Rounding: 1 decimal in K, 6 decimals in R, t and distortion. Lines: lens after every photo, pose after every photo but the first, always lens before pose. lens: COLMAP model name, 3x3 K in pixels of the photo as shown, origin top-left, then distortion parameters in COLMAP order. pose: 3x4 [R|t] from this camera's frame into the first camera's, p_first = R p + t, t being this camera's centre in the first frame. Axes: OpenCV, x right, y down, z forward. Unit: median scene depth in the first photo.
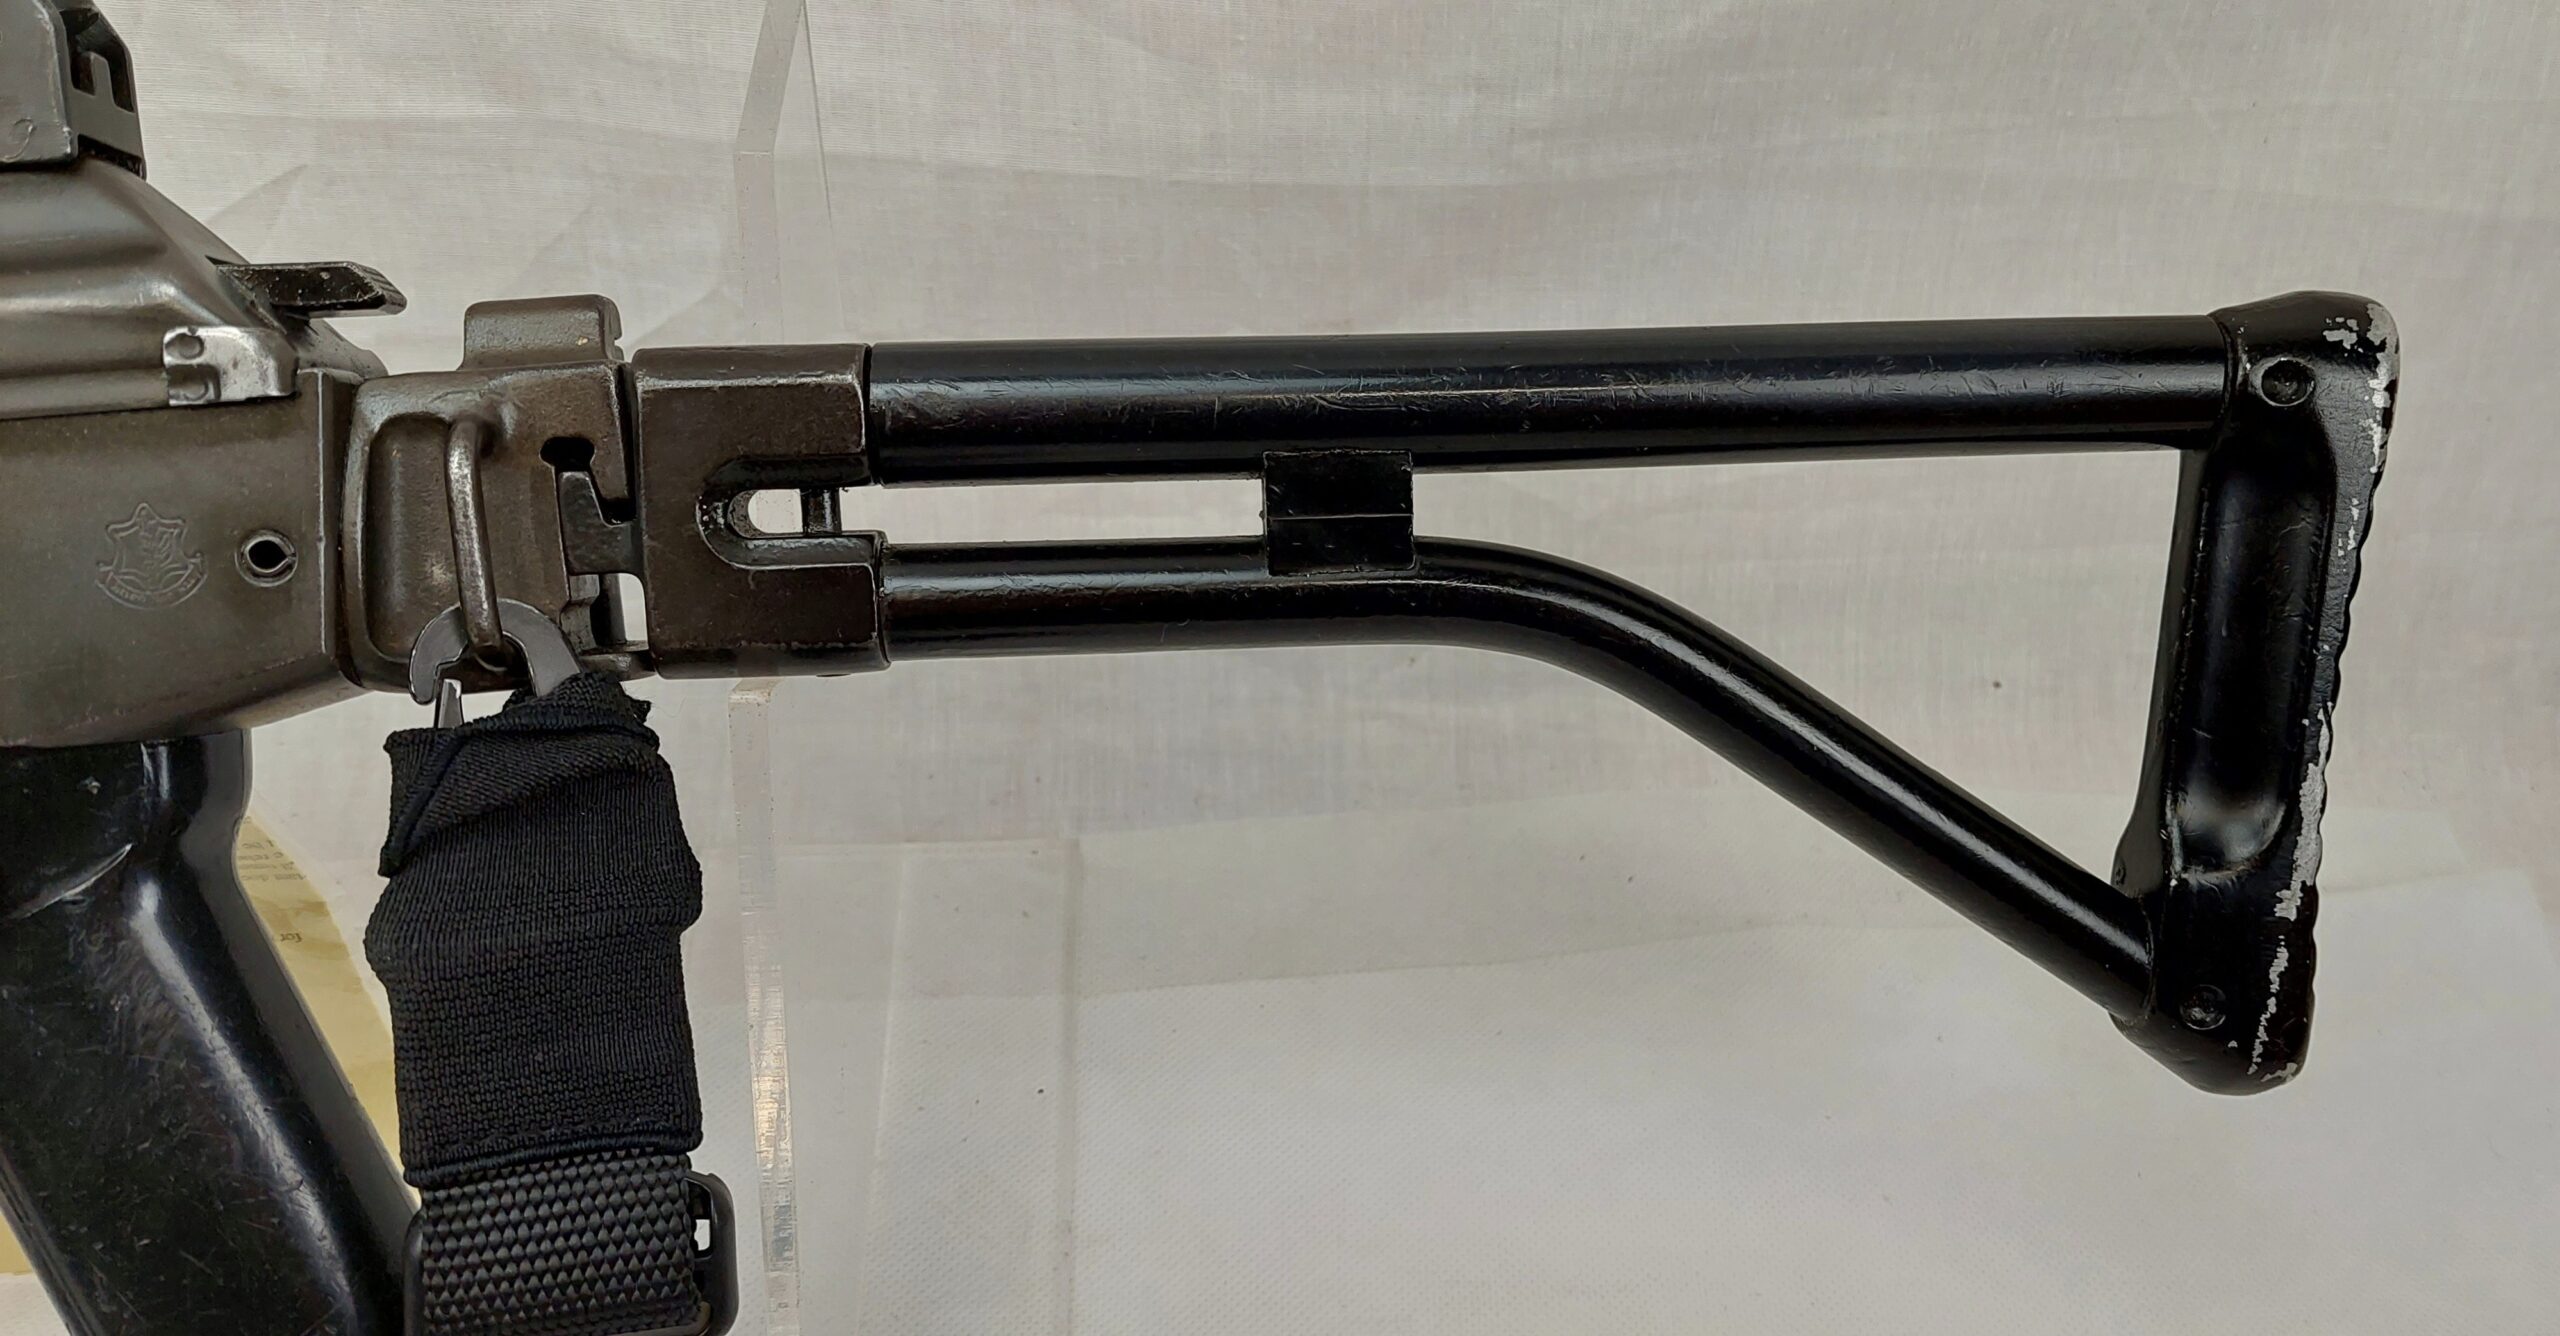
lens RADIAL K [[2061.2, 0, 1280.0], [0, 2061.2, 668.0], [0, 0, 1]] dist [-0.002482, 0.001762]
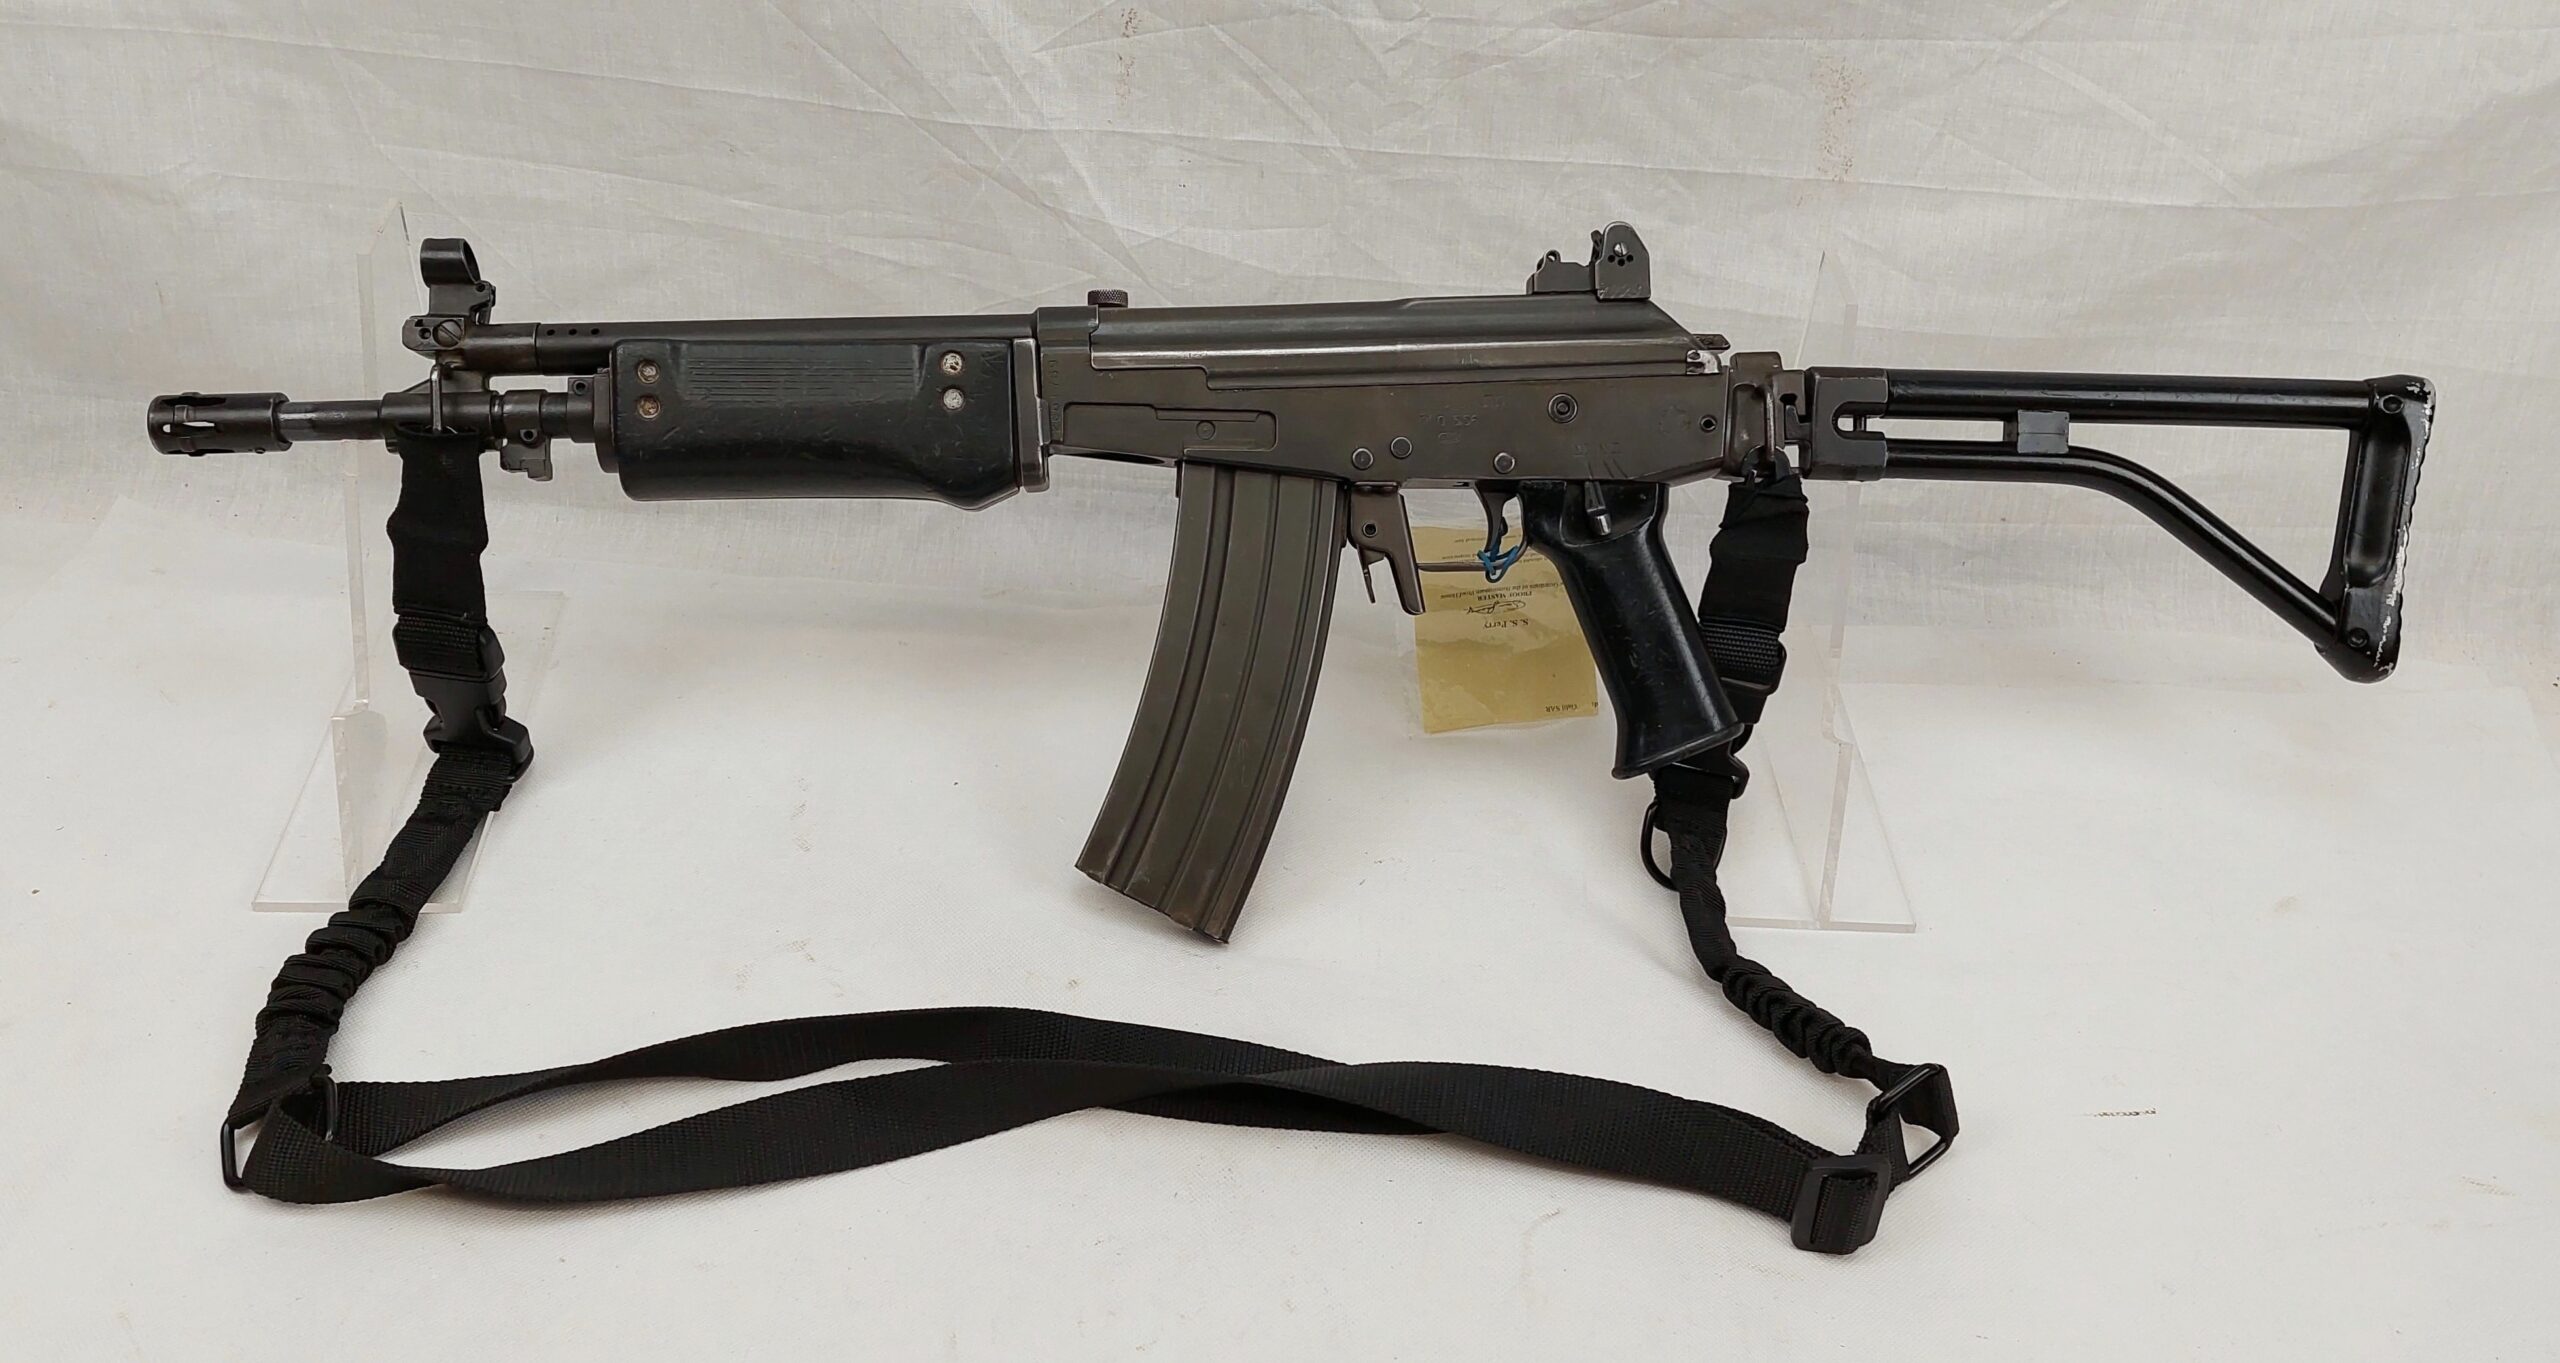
lens RADIAL K [[1876.4, 0, 1280.0], [0, 1876.4, 681.5], [0, 0, 1]] dist [0.011923, 0.000266]
pose [[0.994305, 0.050729, -0.093727, -0.730828], [-0.058751, 0.994655, -0.084912, 0.527432], [0.088919, 0.089935, 0.991970, -1.589415]]
